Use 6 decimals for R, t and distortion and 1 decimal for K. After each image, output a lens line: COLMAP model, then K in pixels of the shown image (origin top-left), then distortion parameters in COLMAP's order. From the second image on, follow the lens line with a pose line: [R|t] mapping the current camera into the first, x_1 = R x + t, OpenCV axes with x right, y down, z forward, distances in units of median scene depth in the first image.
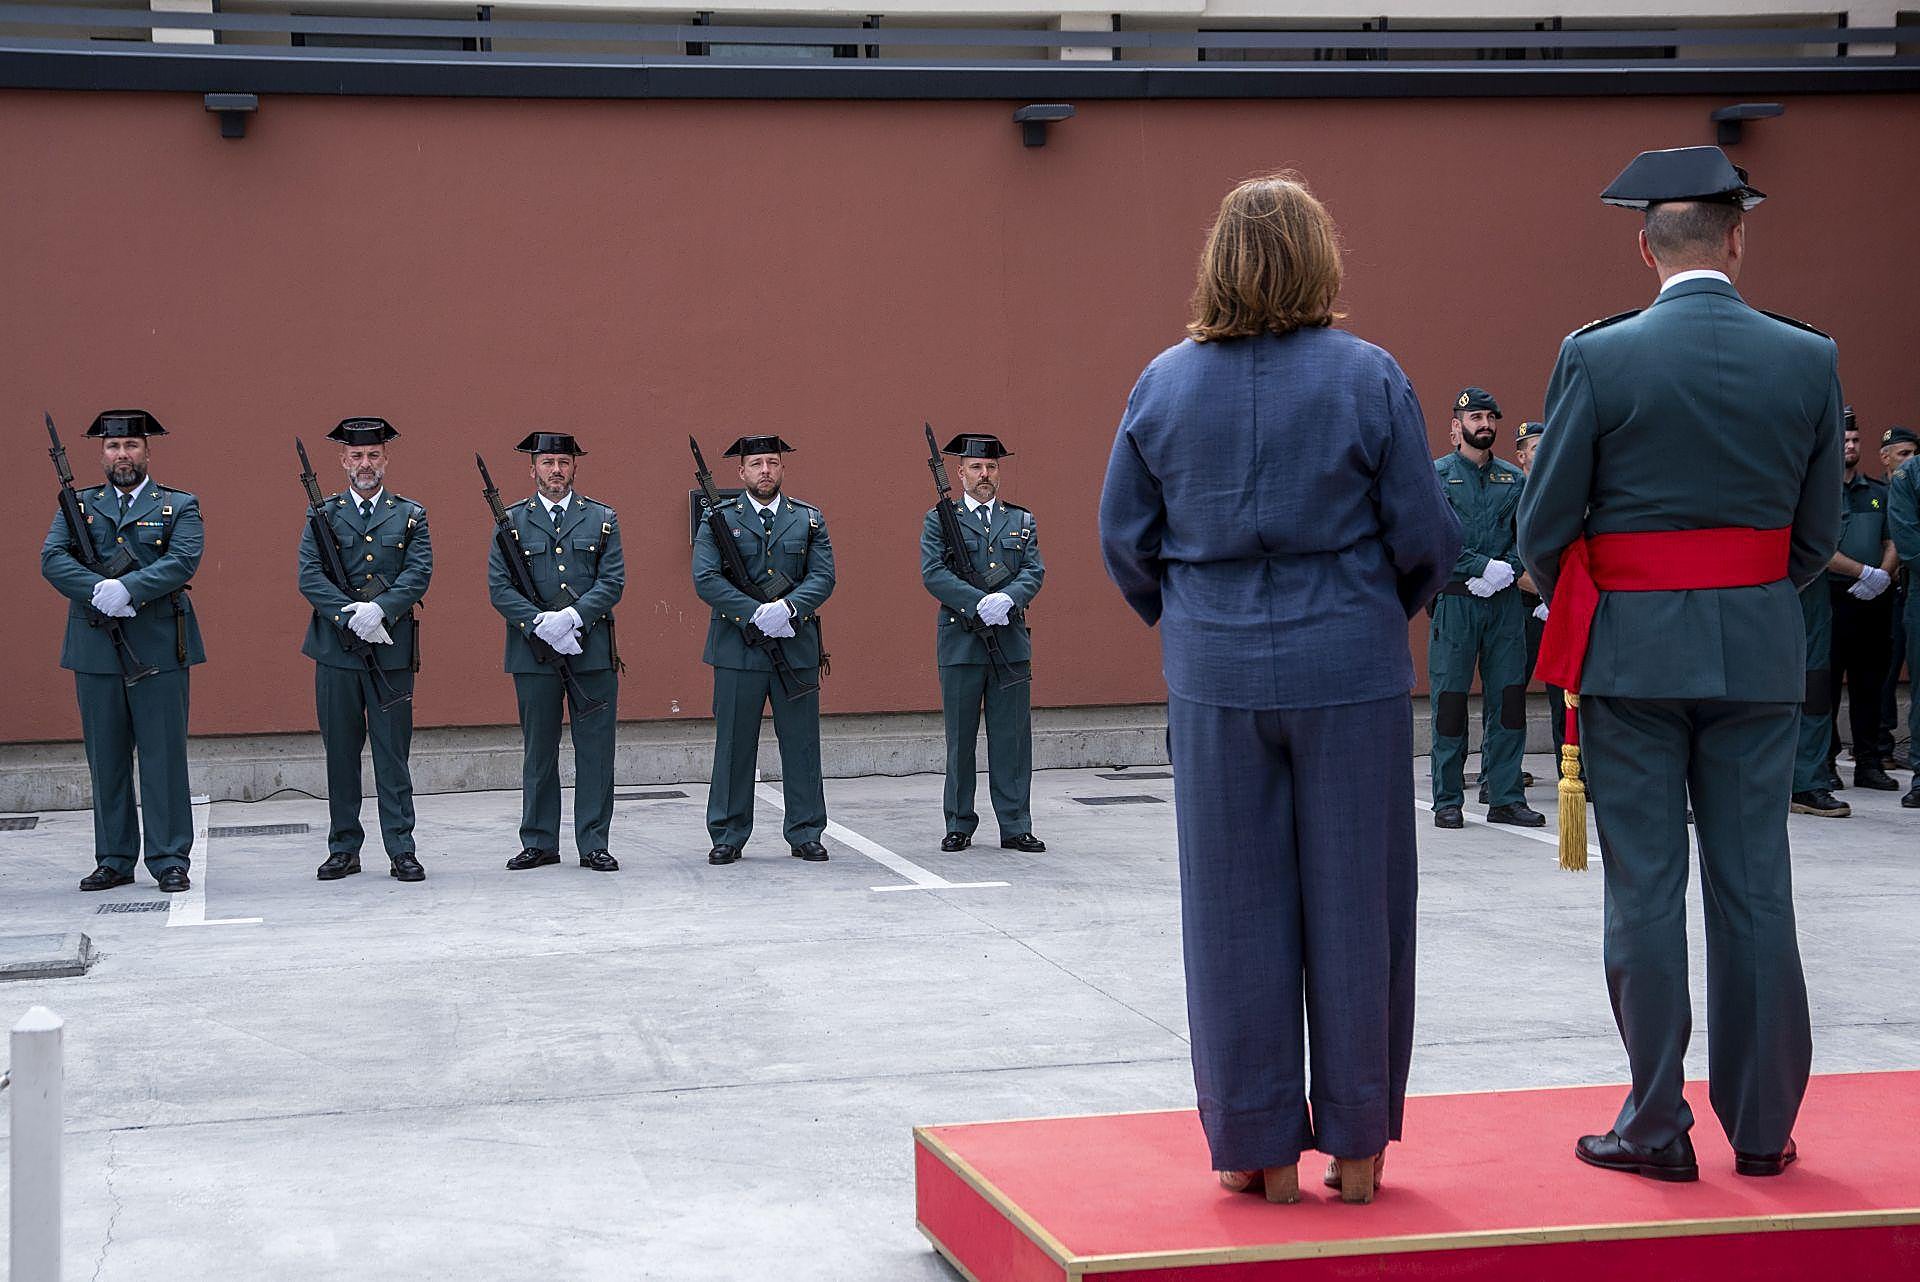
lens RADIAL K [[3296.9, 0, 901.5], [0, 3296.9, 675.8], [0, 0, 1]] dist [0.304327, 0.000000]
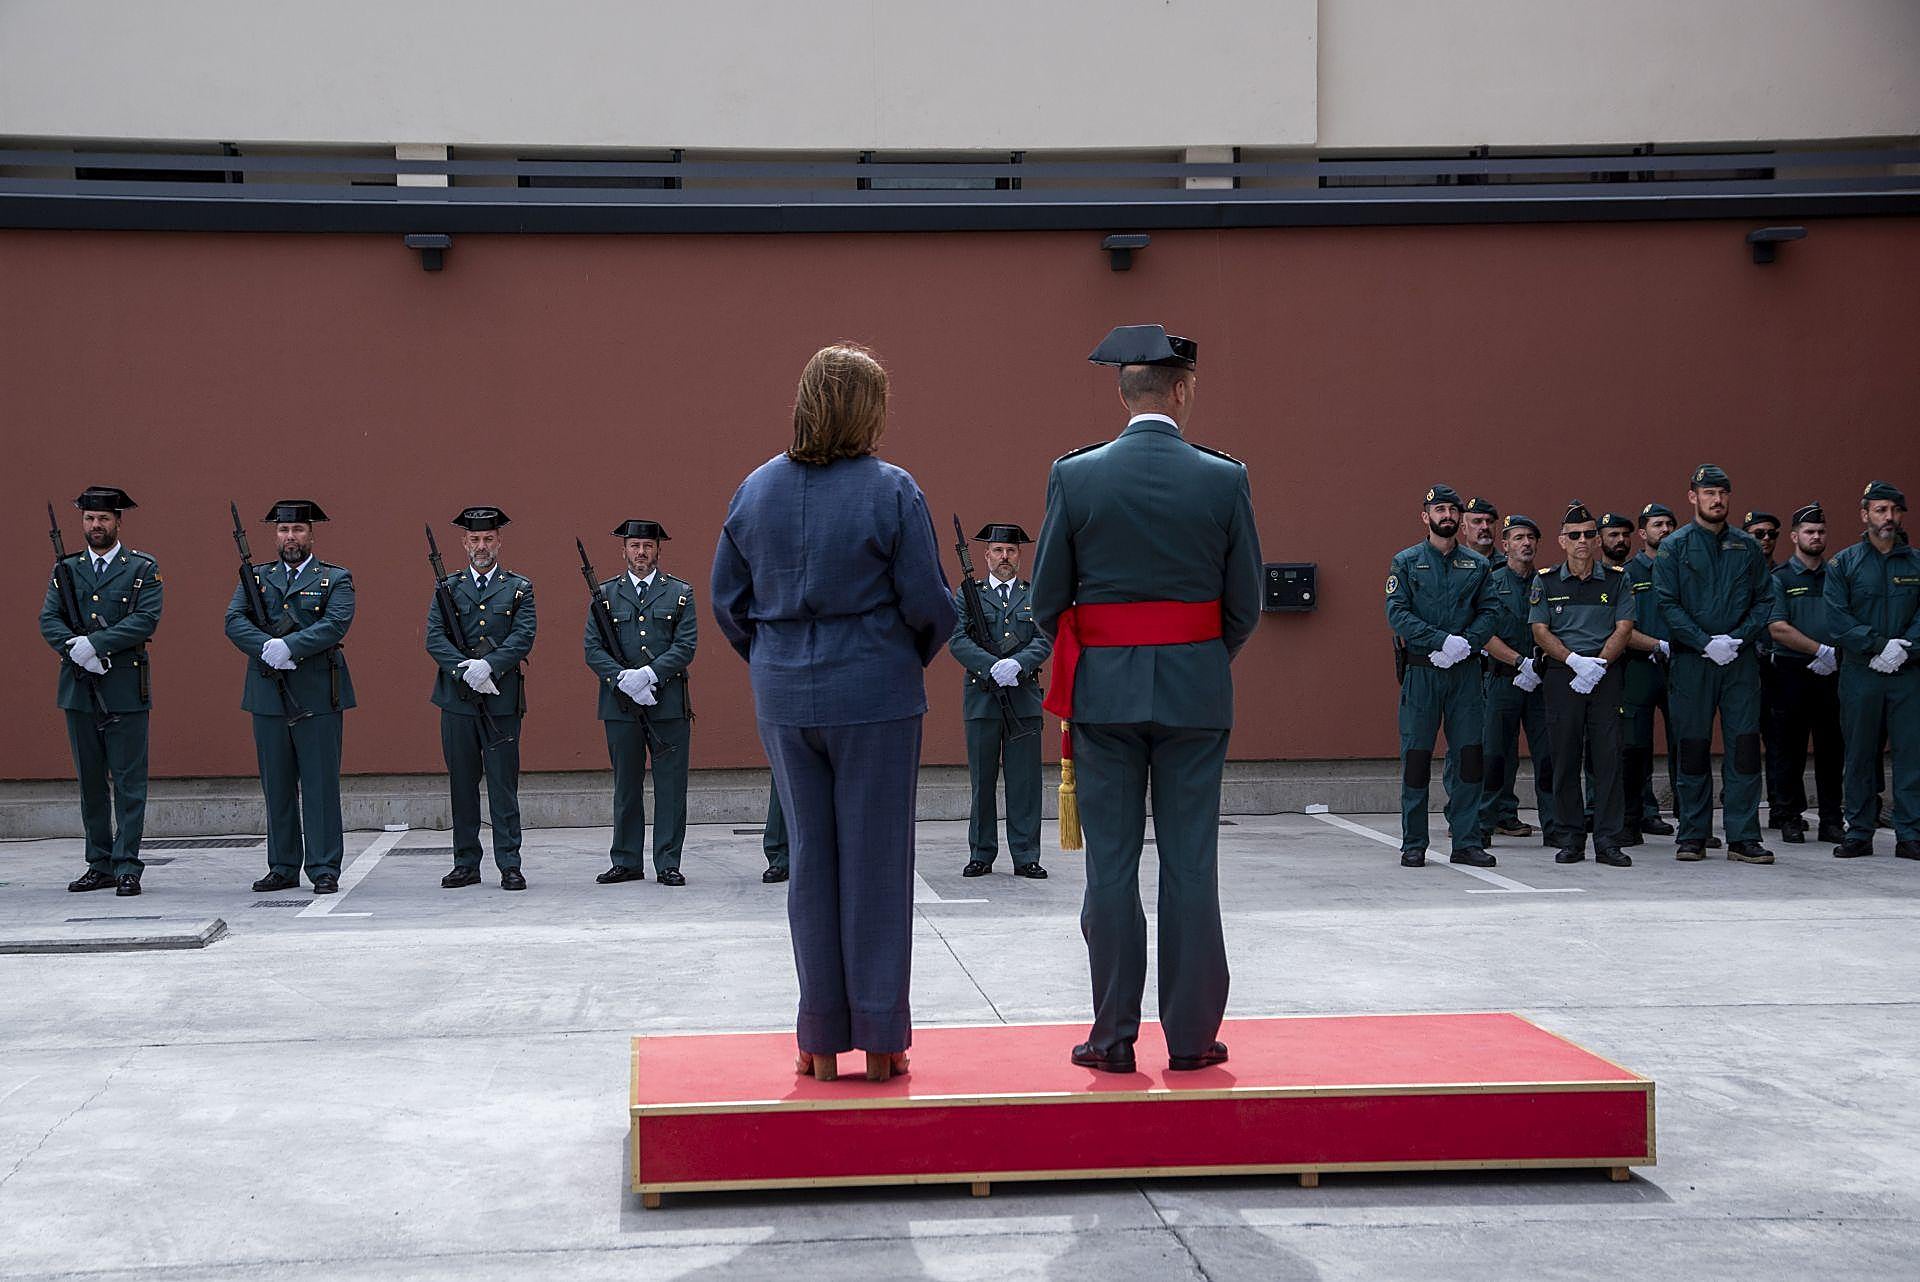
lens RADIAL K [[3296.9, 0, 925.0], [0, 3296.9, 783.1], [0, 0, 1]] dist [0.304327, 0.000000]
pose [[0.990398, 0.016237, -0.137285, 0.164518], [-0.015217, 0.999848, 0.008477, 0.010041], [0.137402, -0.006306, 0.990495, -0.175317]]
